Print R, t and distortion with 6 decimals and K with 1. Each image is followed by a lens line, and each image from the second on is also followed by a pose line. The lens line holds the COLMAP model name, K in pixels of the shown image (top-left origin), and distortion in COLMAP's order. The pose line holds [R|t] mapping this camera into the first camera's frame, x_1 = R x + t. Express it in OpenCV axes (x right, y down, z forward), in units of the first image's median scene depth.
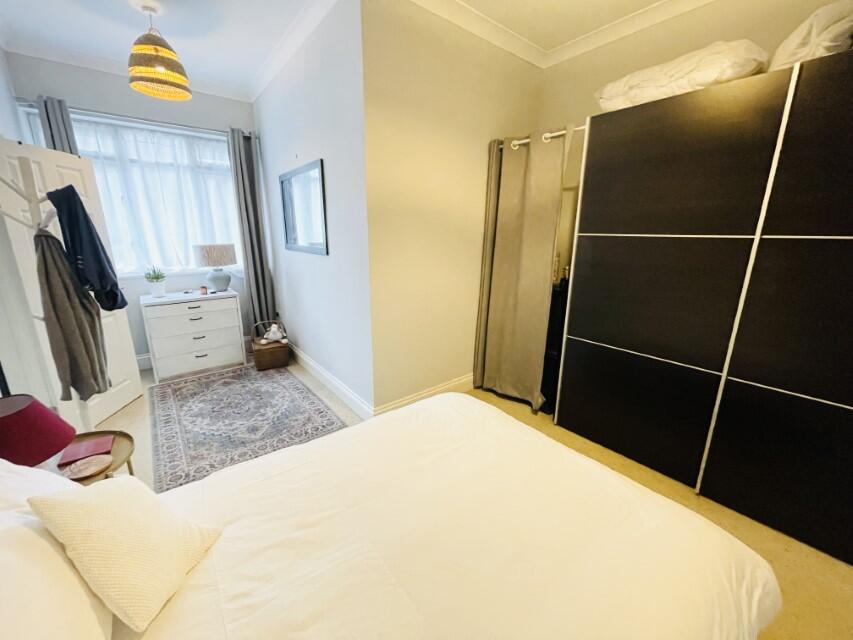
lens RADIAL K [[344.1, 0, 424.4], [0, 344.1, 321.8], [0, 0, 1]] dist [0.001911, 0.000418]
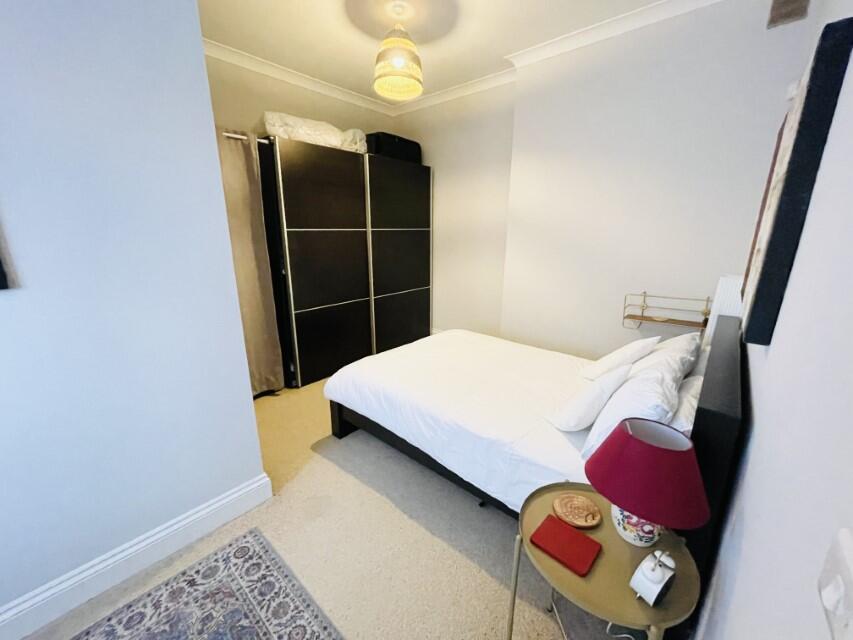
lens RADIAL K [[344.1, 0, 424.3], [0, 344.1, 317.7], [0, 0, 1]] dist [0.001911, 0.000418]
pose [[-0.171977, -0.260068, 0.950152, -0.841143], [0.248186, 0.921971, 0.297276, -0.191894], [-0.953324, 0.286939, -0.094013, 0.675563]]
